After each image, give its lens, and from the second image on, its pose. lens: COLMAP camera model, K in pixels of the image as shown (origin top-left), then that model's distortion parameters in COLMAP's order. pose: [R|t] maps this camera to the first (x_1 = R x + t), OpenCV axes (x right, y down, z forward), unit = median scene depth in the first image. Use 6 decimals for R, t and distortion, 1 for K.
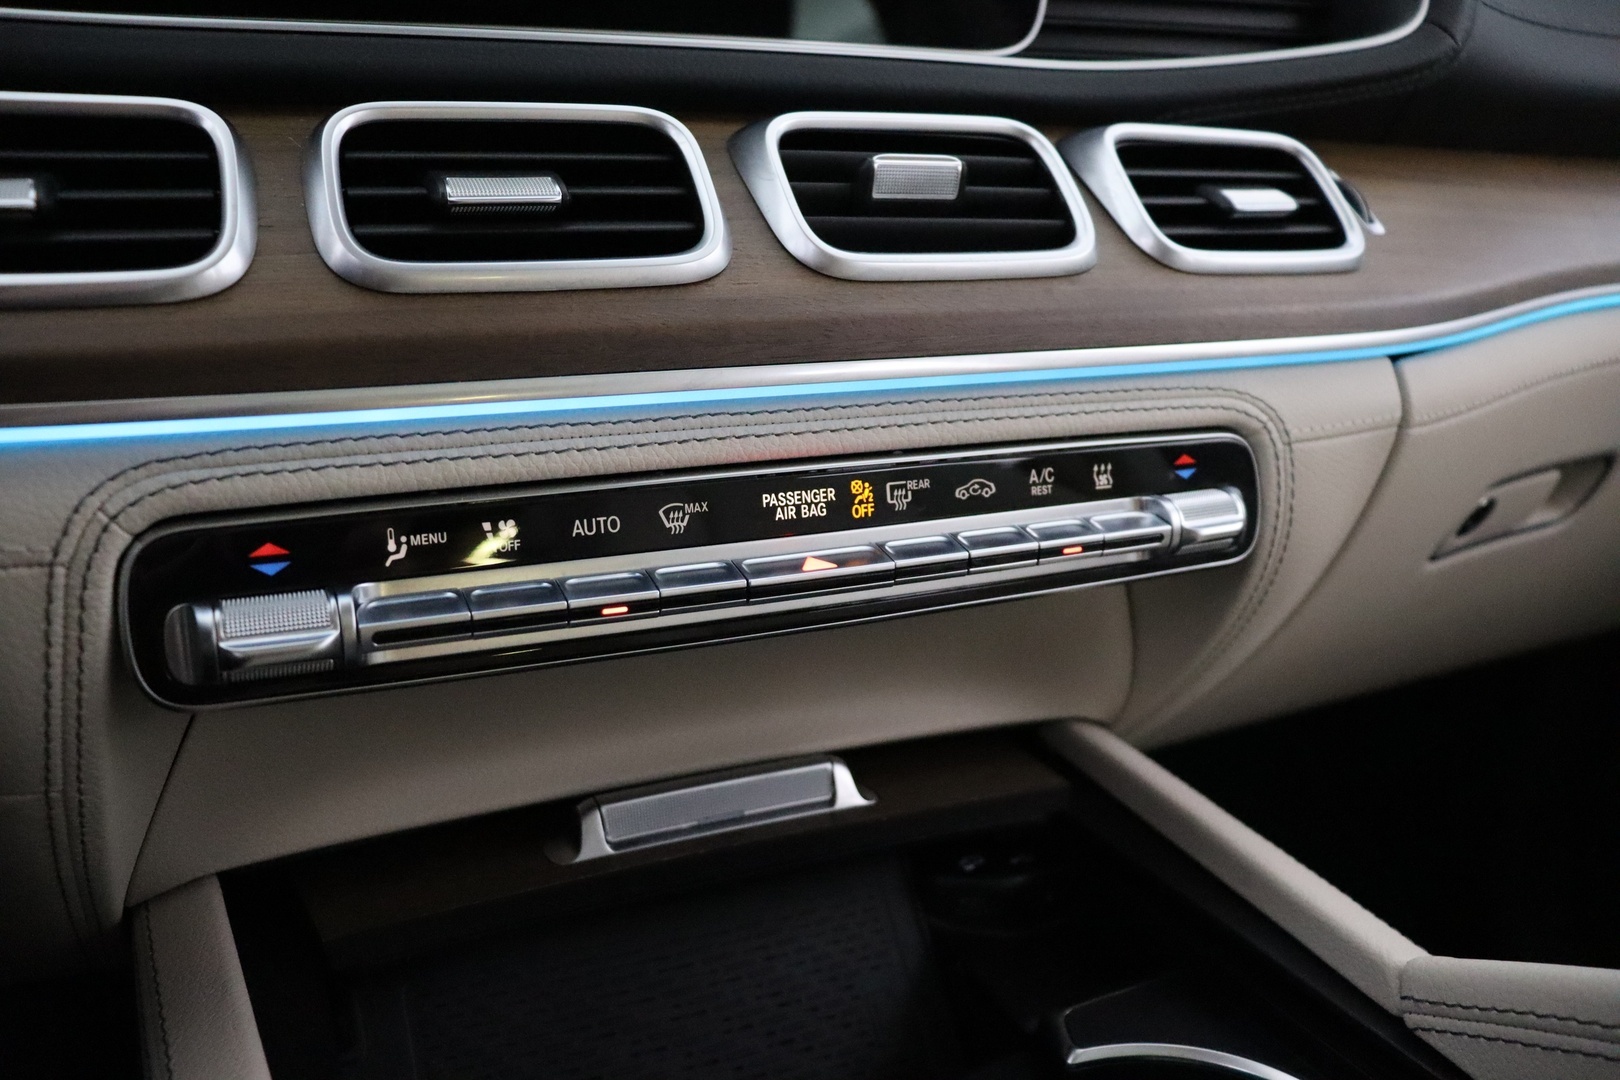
lens RADIAL K [[1290.8, 0, 810.0], [0, 1290.8, 540.0], [0, 0, 1]] dist [-0.002255, -0.001945]
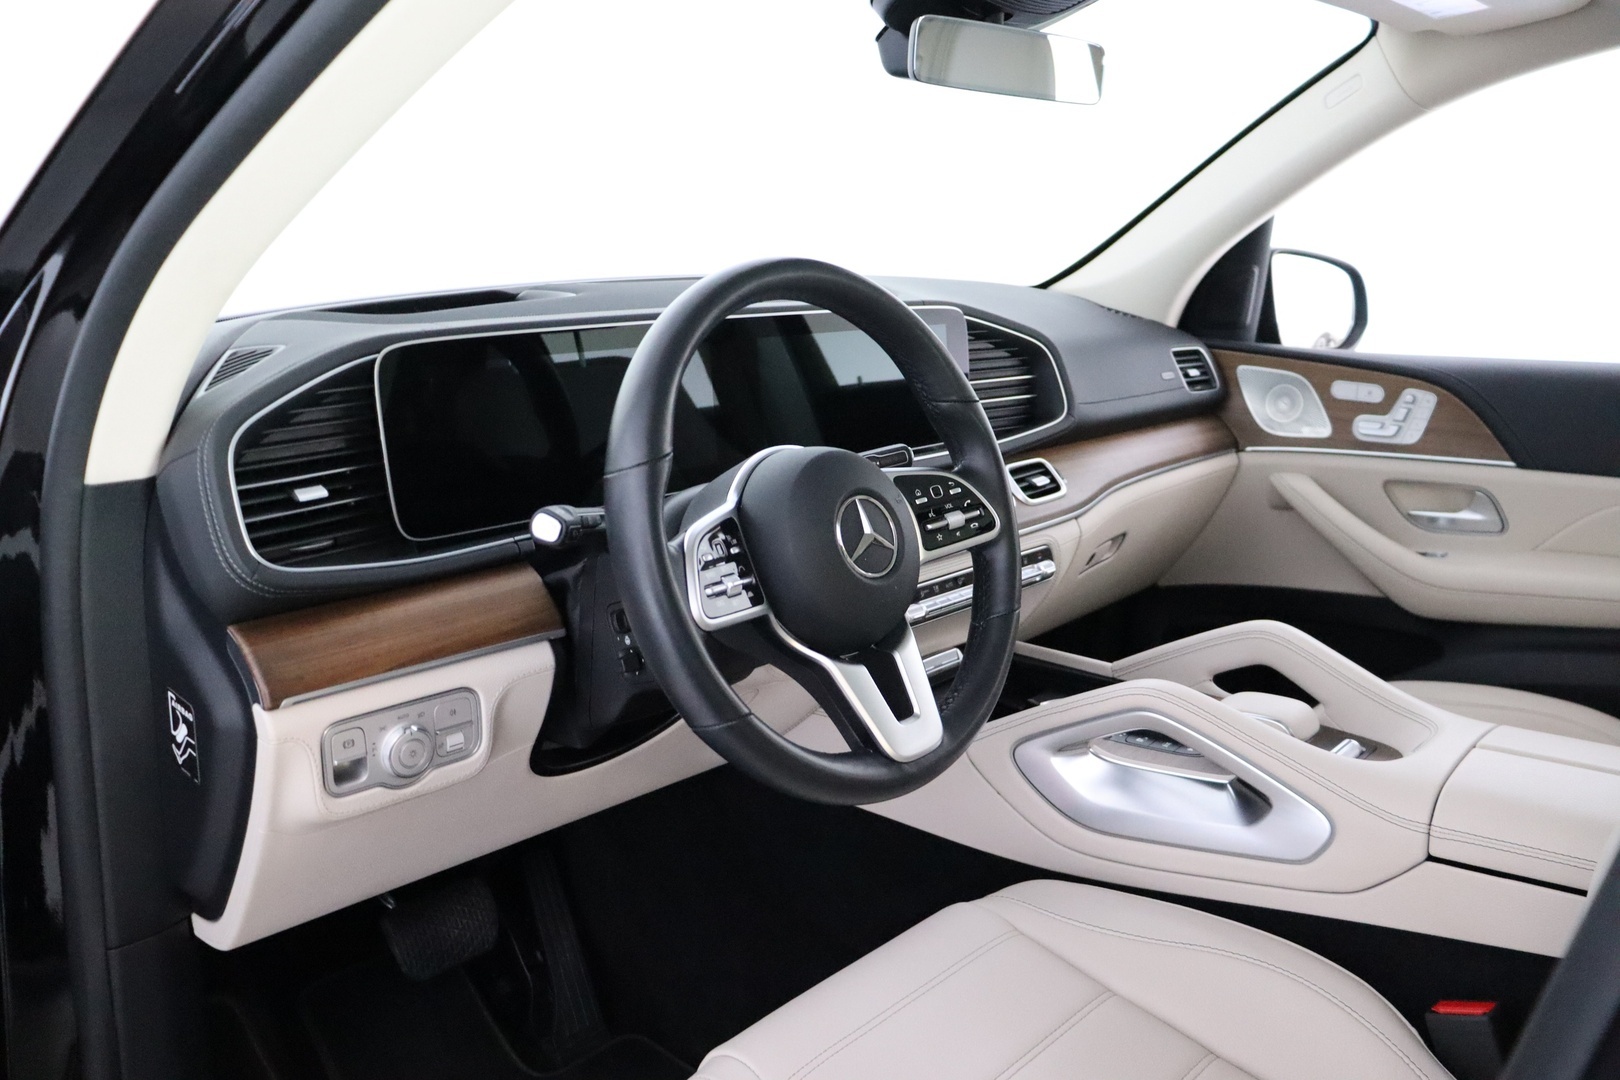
lens RADIAL K [[1290.8, 0, 810.0], [0, 1290.8, 540.0], [0, 0, 1]] dist [-0.002255, -0.001945]
pose [[0.941368, -0.104540, 0.320776, -1.444193], [0.124827, 0.991234, -0.043284, -0.019610], [-0.313439, 0.080788, 0.946166, -2.220987]]
